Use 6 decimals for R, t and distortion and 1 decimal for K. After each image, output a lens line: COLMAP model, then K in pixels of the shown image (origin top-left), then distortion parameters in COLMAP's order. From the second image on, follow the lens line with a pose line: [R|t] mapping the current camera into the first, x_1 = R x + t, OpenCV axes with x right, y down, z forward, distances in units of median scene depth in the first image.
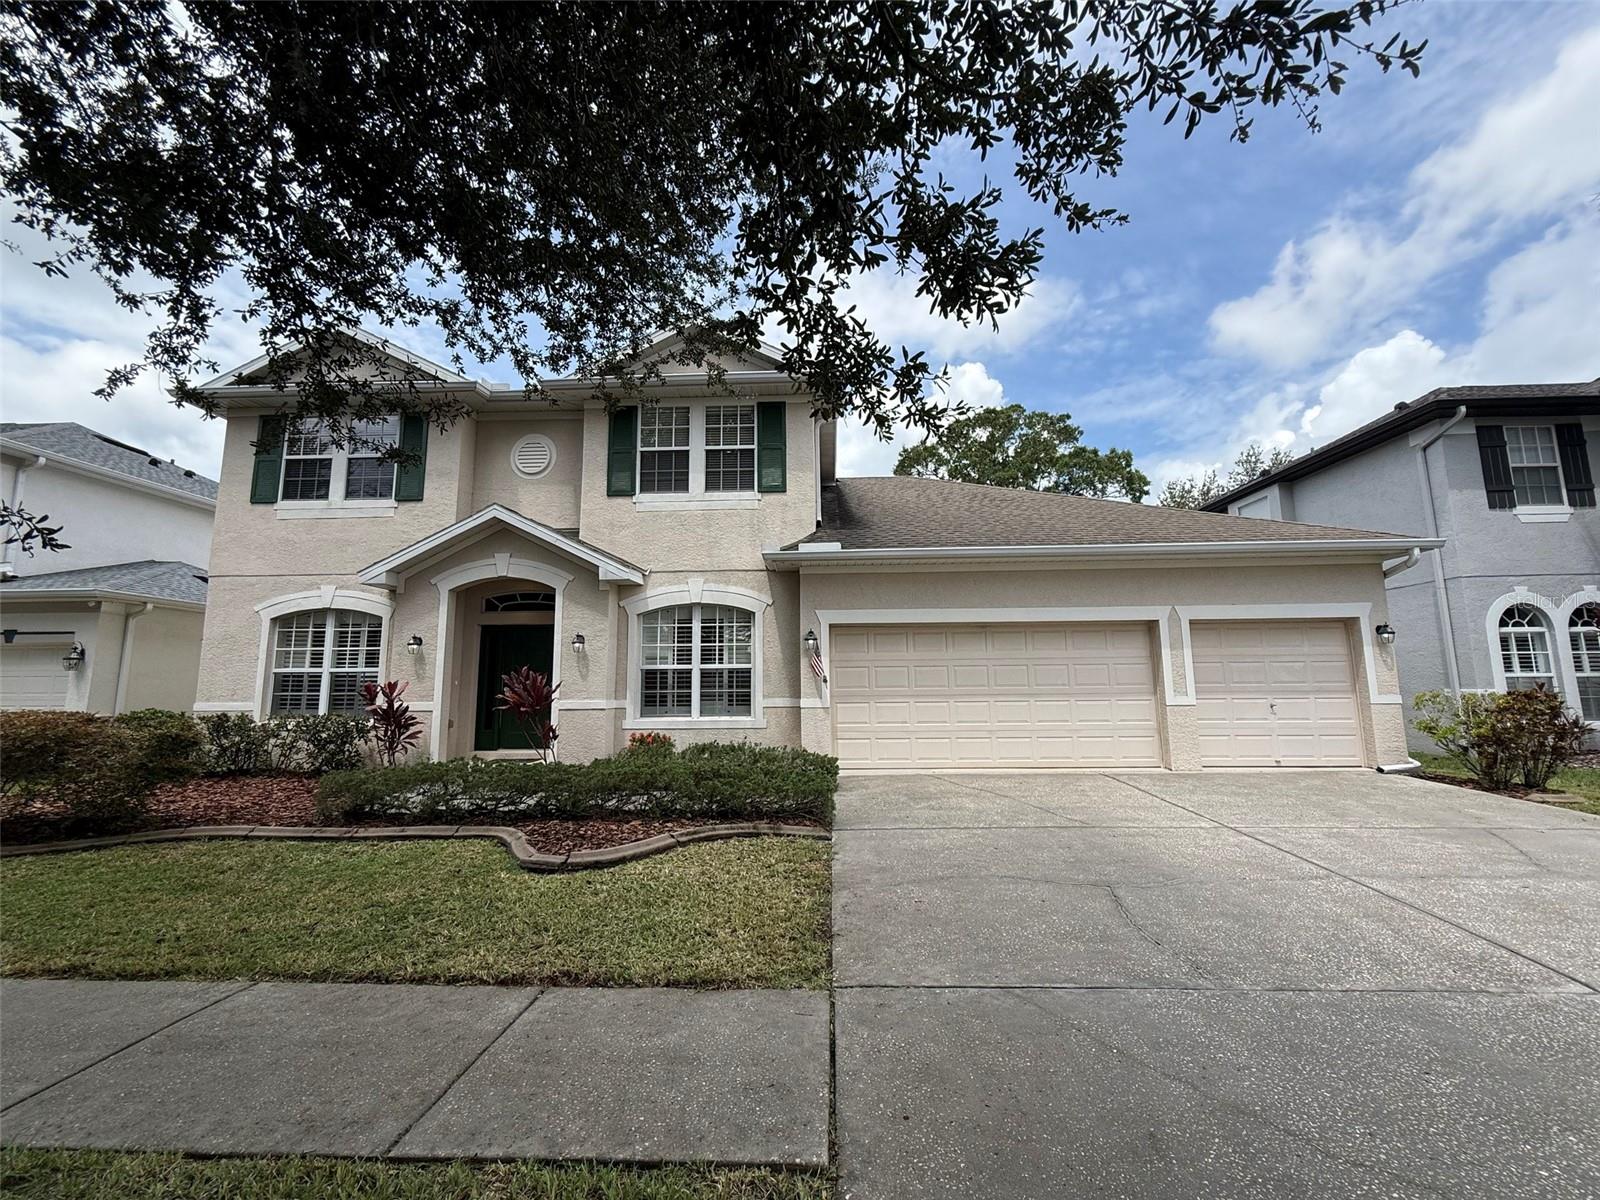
lens RADIAL K [[639.0, 0, 796.2], [0, 639.0, 598.7], [0, 0, 1]] dist [-0.001683, 0.000914]
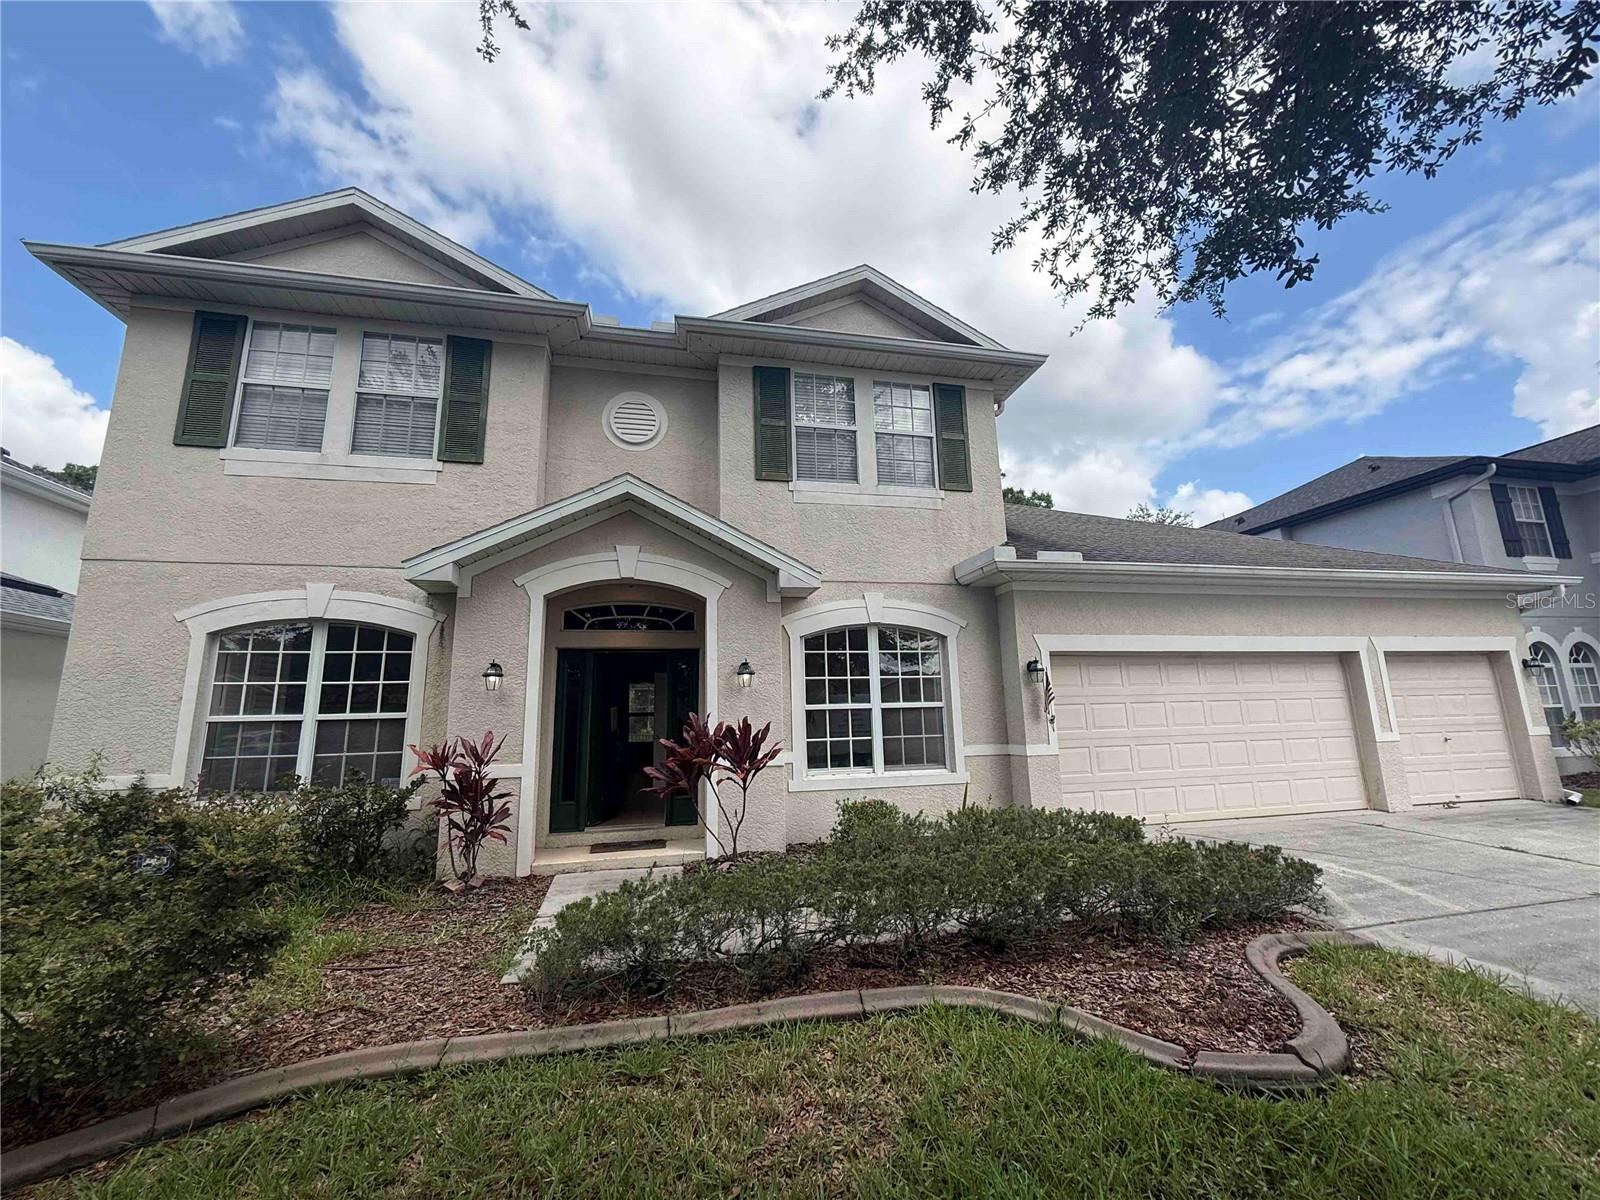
lens RADIAL K [[639.0, 0, 803.8], [0, 639.0, 594.0], [0, 0, 1]] dist [-0.001683, 0.000914]
pose [[0.965965, 0.034923, 0.256306, -0.434738], [-0.018275, 0.997582, -0.067053, 0.024954], [-0.258028, 0.060087, 0.964267, 0.266156]]
